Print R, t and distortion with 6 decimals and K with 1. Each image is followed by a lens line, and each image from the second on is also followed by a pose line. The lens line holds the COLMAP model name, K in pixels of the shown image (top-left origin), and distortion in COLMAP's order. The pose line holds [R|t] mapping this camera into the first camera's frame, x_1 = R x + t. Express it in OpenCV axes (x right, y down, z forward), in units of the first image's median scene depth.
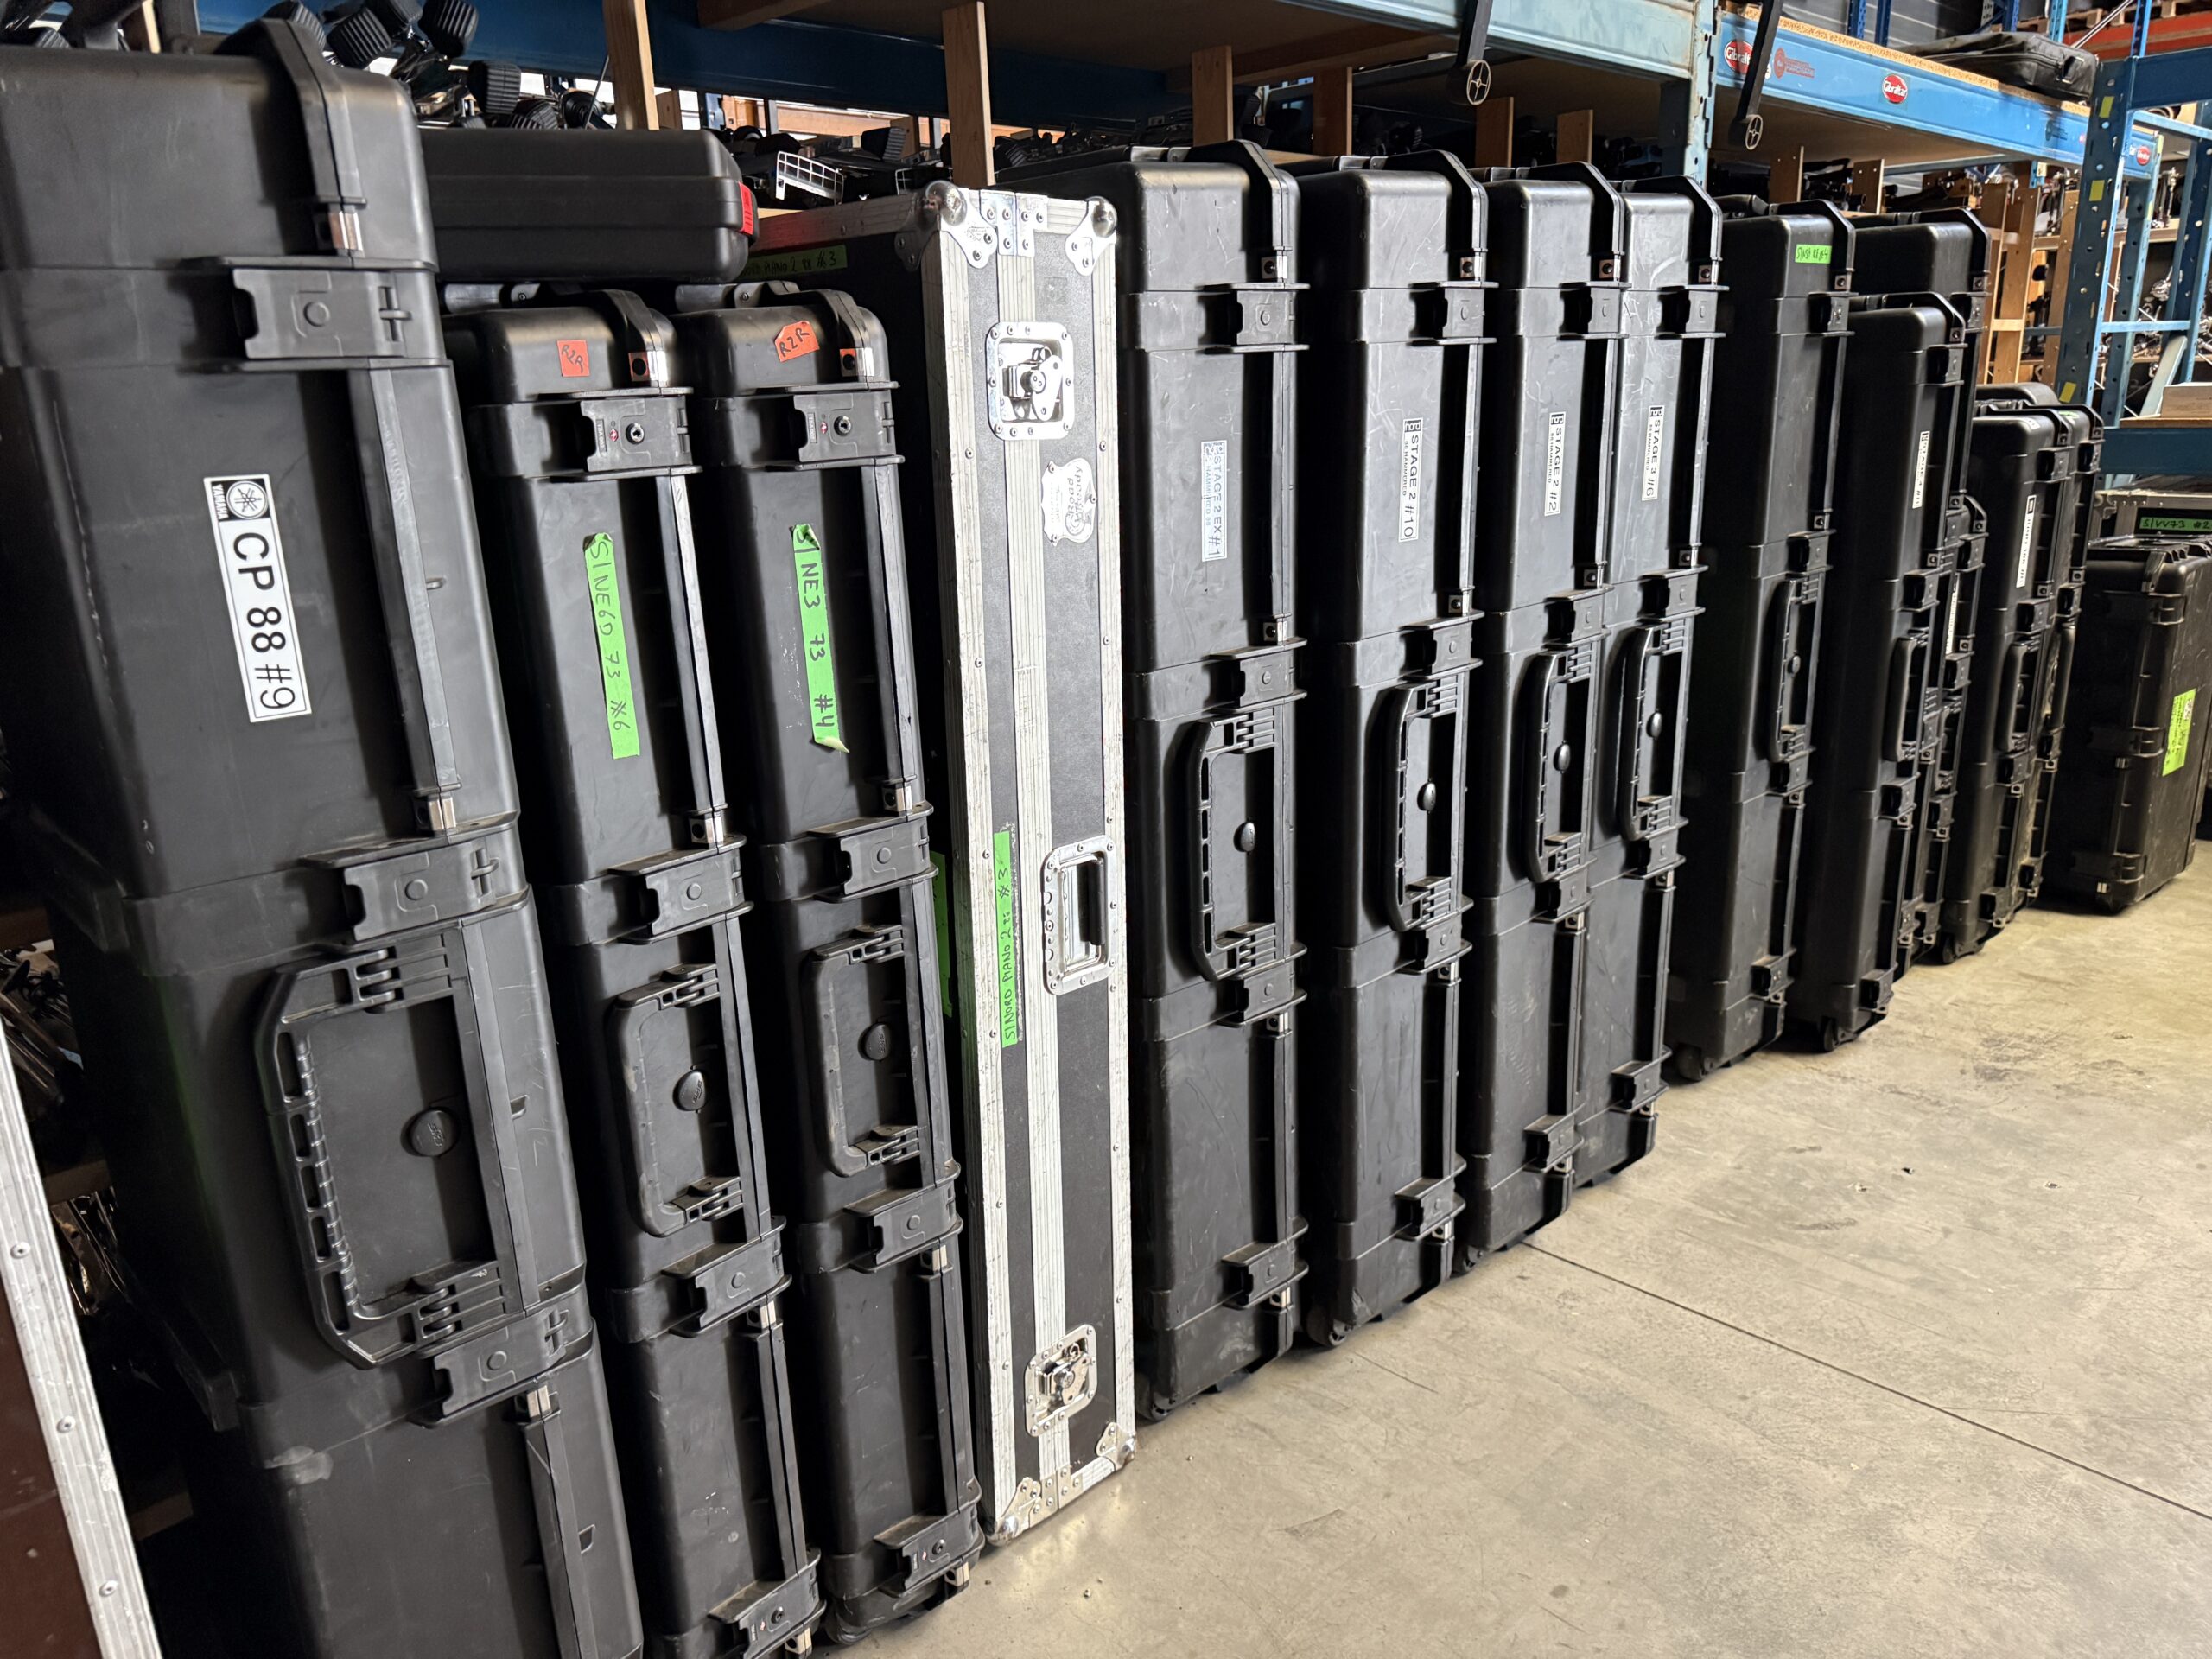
lens RADIAL K [[1573.8, 0, 1107.3], [0, 1573.8, 842.5], [0, 0, 1]] dist [0.056661, -0.062150]
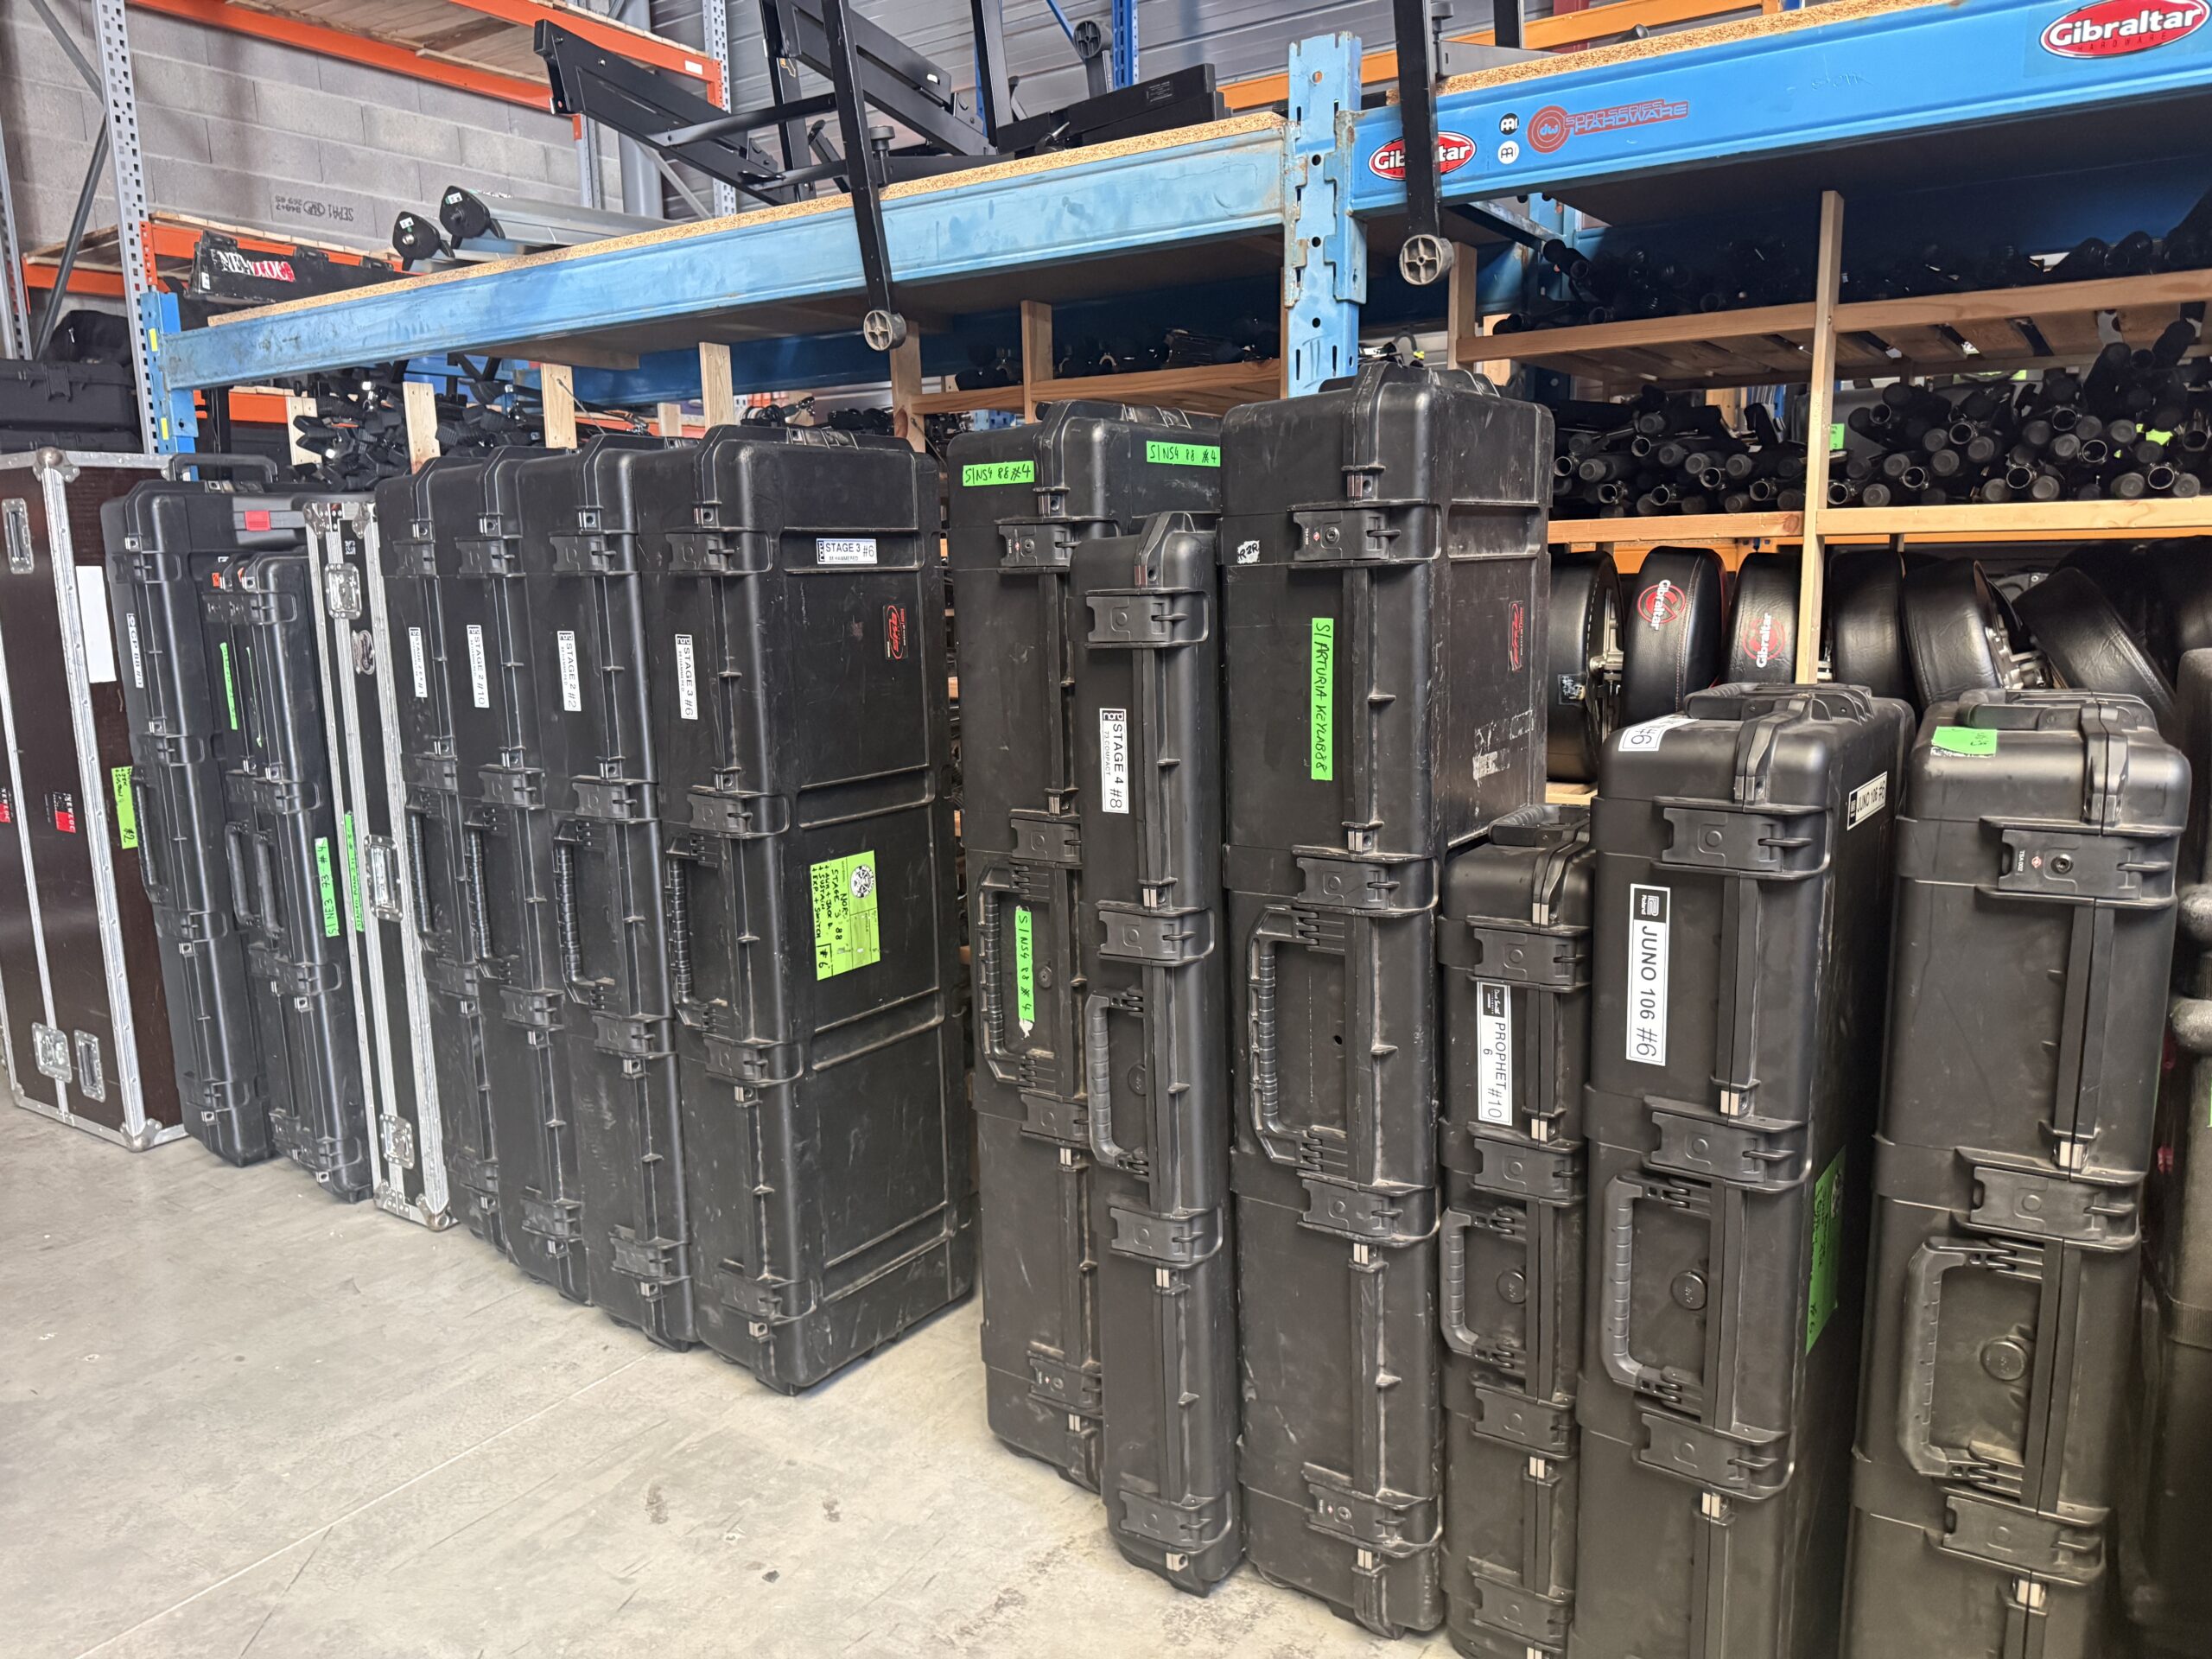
lens RADIAL K [[1573.8, 0, 1106.5], [0, 1573.8, 844.7], [0, 0, 1]] dist [0.056661, -0.062150]
pose [[0.189893, 0.203049, -0.960579, 1.325646], [-0.261046, 0.953606, 0.149970, -0.338626], [0.946465, 0.222277, 0.234088, 0.949082]]
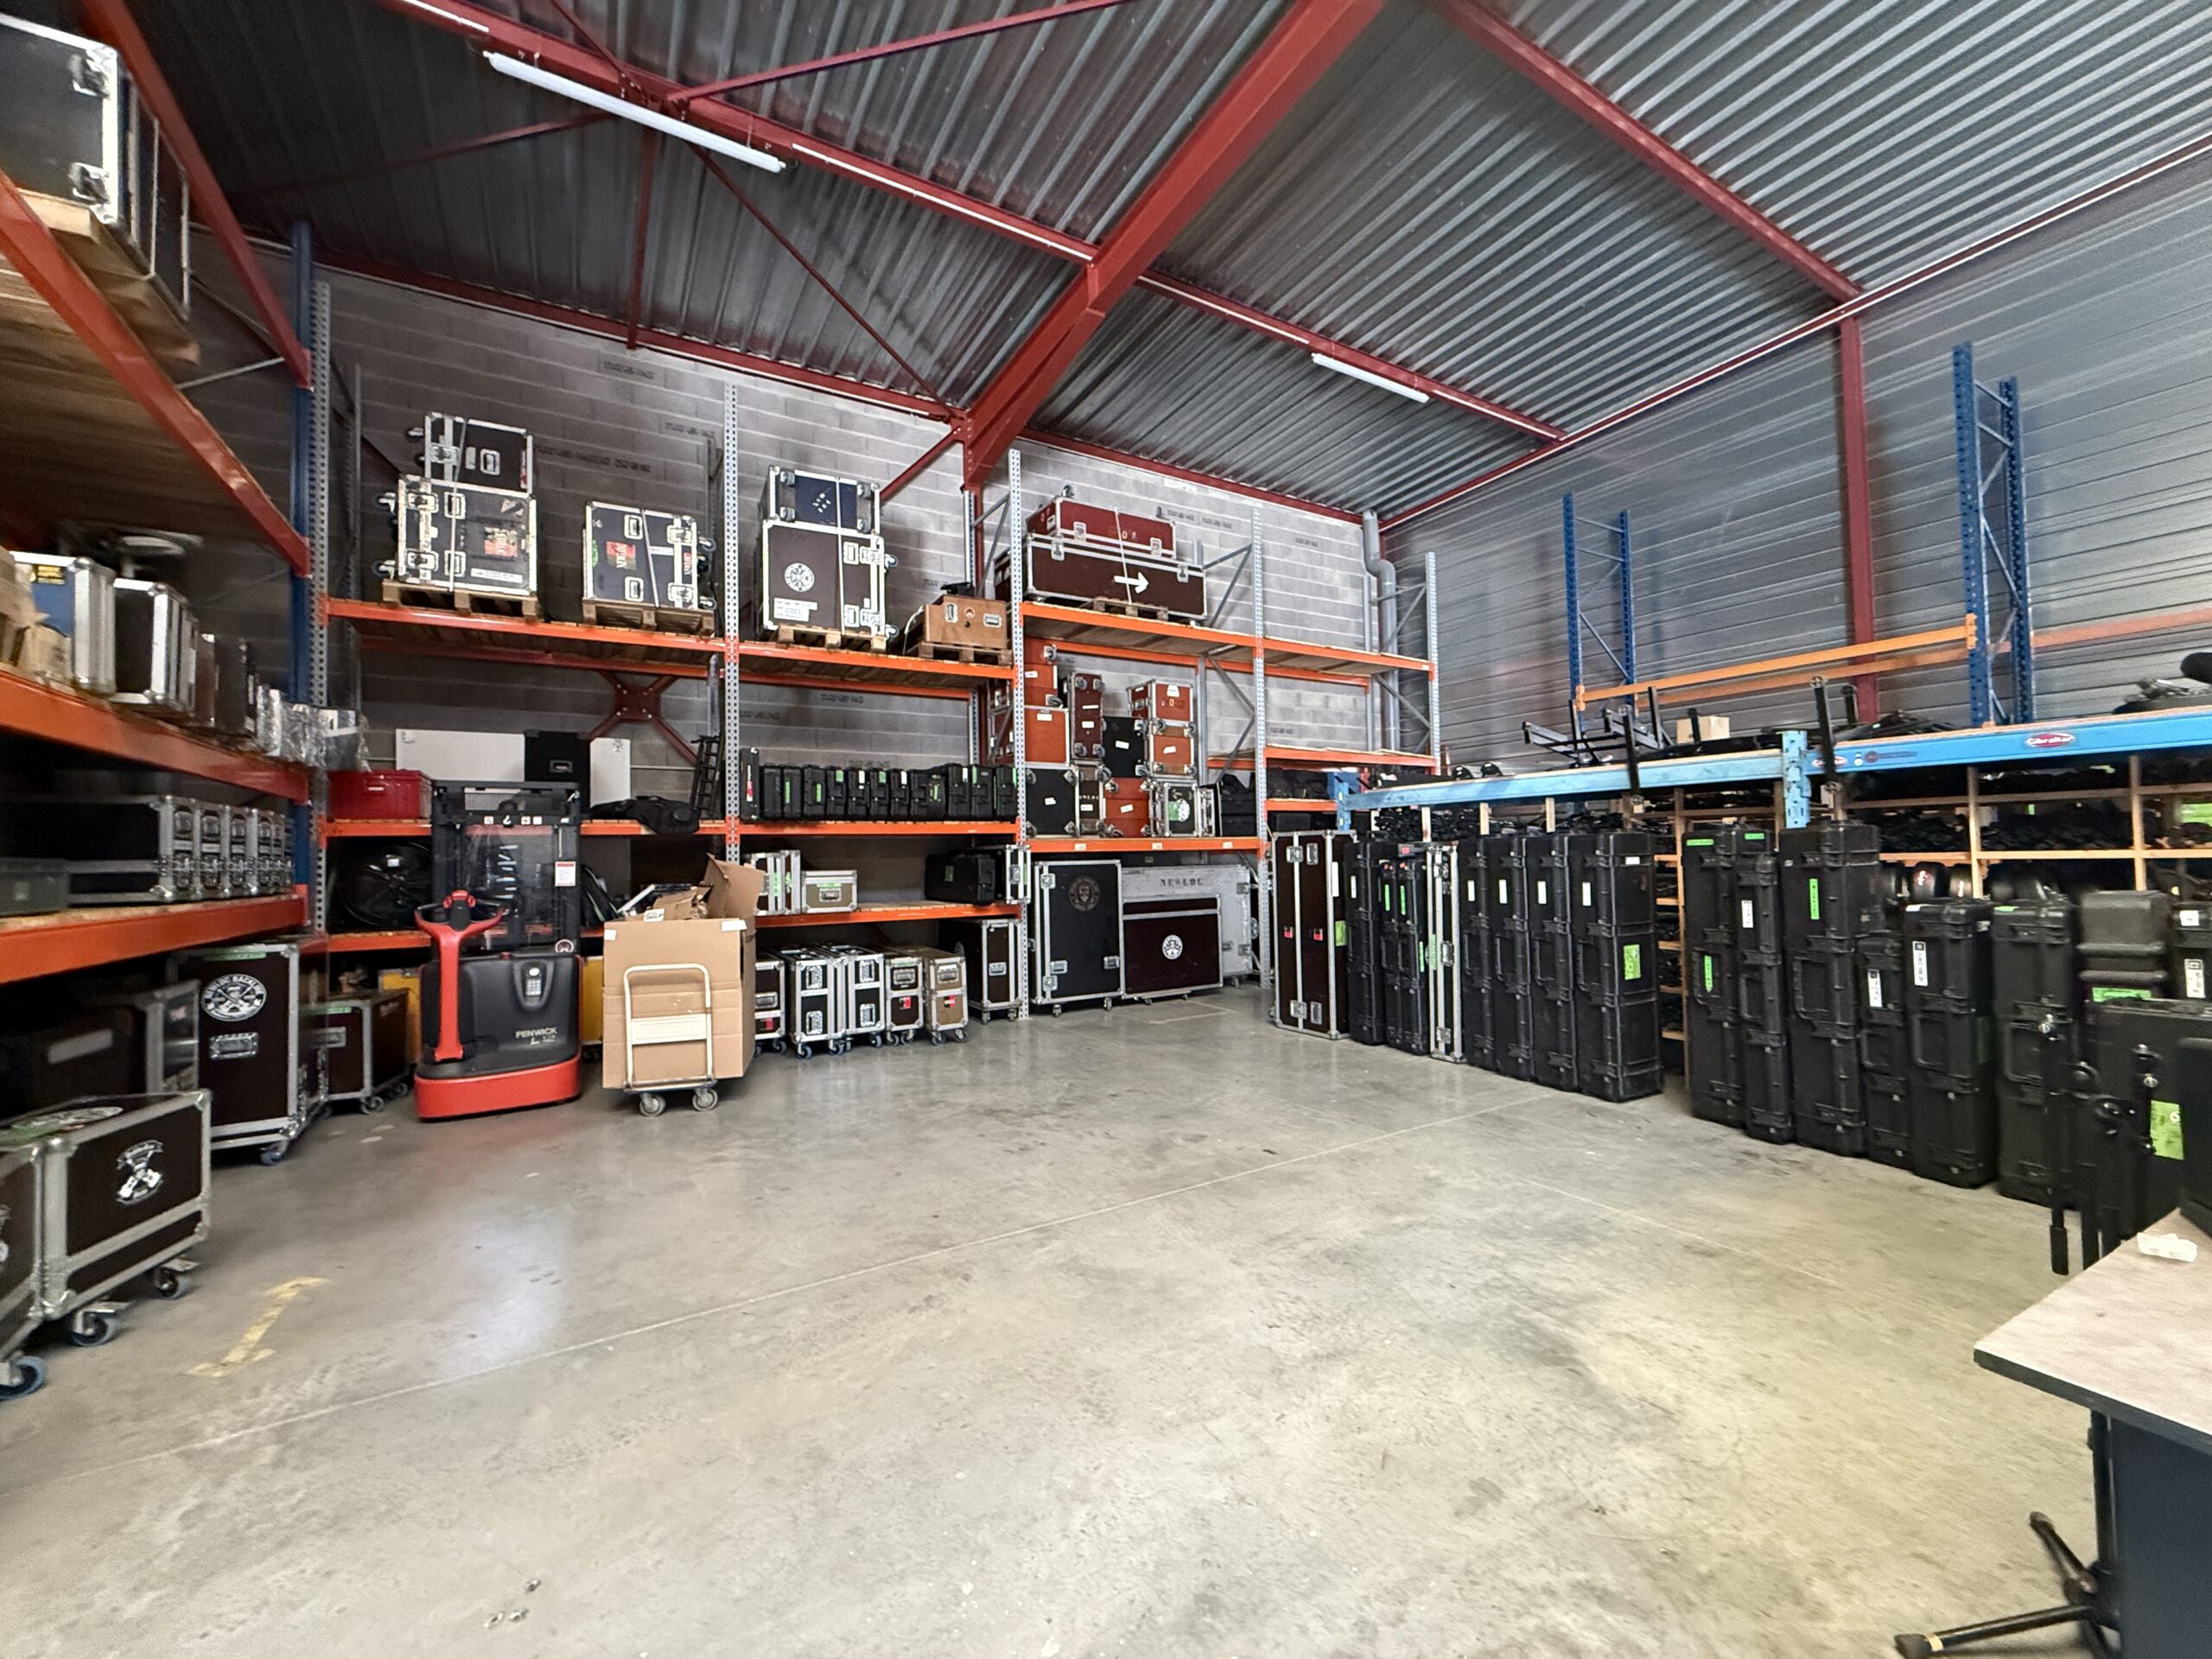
lens RADIAL K [[885.7, 0, 1100.0], [0, 885.7, 837.0], [0, 0, 1]] dist [-0.000169, -0.000424]
pose [[-0.246069, 0.014019, -0.969151, 2.584710], [-0.245458, 0.966400, 0.076301, -0.229178], [0.937657, 0.256661, -0.234360, 0.294484]]
